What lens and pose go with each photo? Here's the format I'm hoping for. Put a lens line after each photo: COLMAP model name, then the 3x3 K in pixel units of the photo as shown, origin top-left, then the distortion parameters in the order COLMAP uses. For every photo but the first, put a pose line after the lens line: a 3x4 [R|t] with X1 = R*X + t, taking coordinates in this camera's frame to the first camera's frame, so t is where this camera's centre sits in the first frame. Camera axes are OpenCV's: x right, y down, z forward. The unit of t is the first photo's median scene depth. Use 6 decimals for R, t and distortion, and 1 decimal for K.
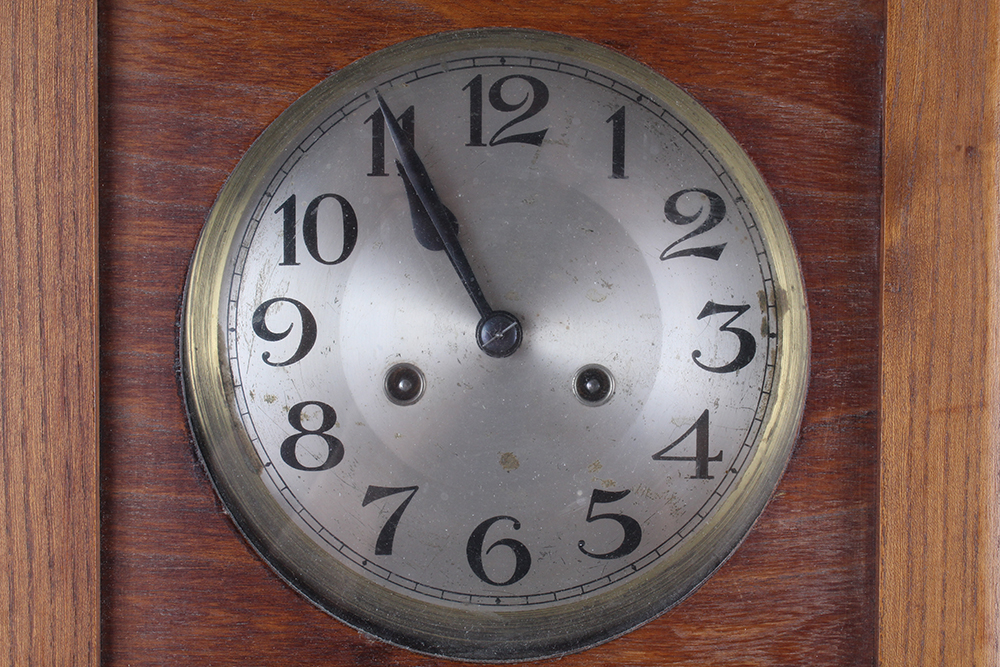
lens RADIAL K [[1786.1, 0, 494.8], [0, 1786.1, 335.9], [0, 0, 1]] dist [0.012491, 0.000000]
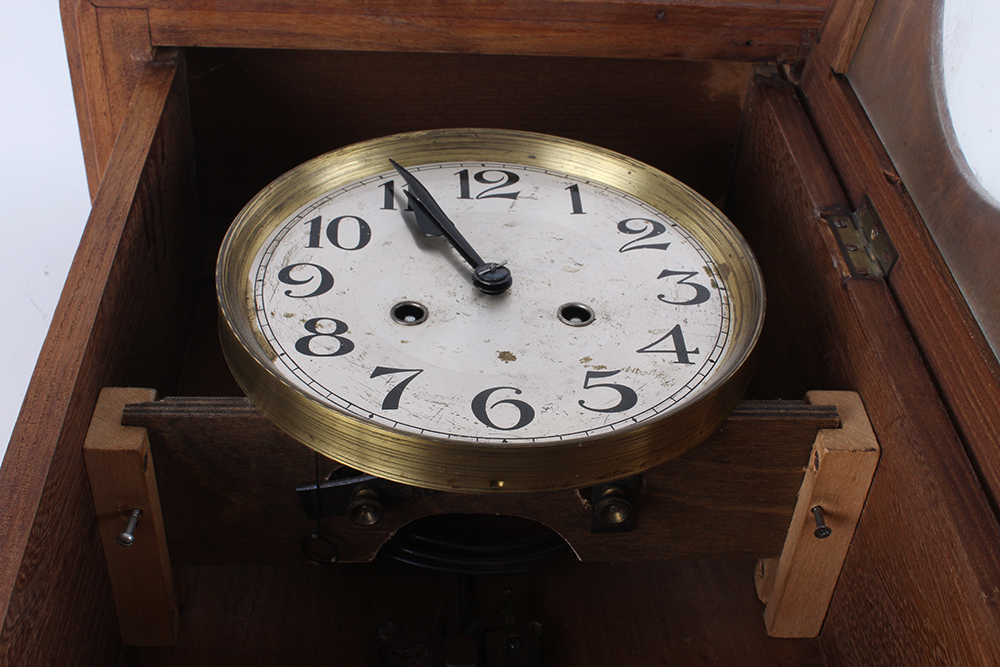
lens RADIAL K [[1300.2, 0, 493.6], [0, 1300.2, 332.0], [0, 0, 1]] dist [-0.063284, 0.000000]
pose [[0.996309, 0.018069, 0.083919, -0.066597], [0.057475, 0.585721, -0.808472, 0.701285], [-0.063761, 0.810311, 0.582521, 0.530751]]
